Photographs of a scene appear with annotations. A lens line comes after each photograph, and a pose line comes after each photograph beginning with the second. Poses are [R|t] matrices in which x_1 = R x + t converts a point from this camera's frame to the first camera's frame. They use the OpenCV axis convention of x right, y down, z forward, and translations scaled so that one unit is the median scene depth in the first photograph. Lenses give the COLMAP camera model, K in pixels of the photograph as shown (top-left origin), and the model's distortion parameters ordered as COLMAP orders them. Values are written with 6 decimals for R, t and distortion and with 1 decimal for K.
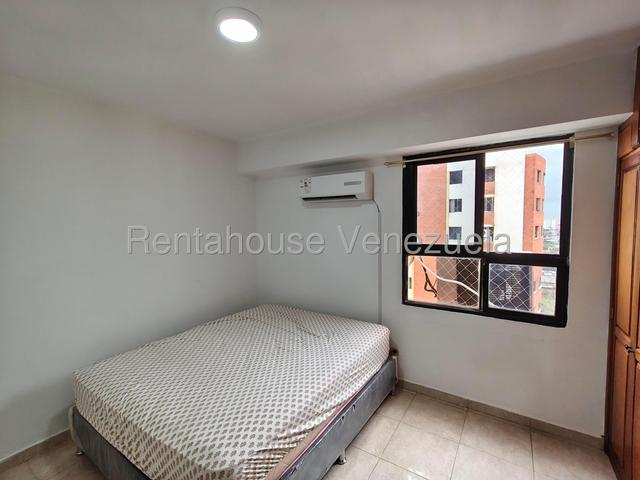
lens RADIAL K [[293.3, 0, 321.7], [0, 293.3, 239.5], [0, 0, 1]] dist [0.001731, 0.001428]
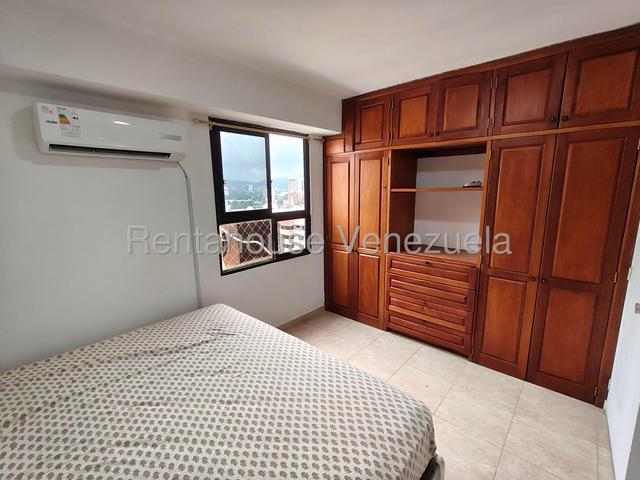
lens RADIAL K [[293.3, 0, 321.7], [0, 293.3, 239.5], [0, 0, 1]] dist [0.001731, 0.001428]
pose [[0.152524, -0.163782, 0.974634, -0.643408], [0.069110, 0.985526, 0.154797, -0.027343], [-0.985880, 0.043747, 0.161635, 0.552057]]
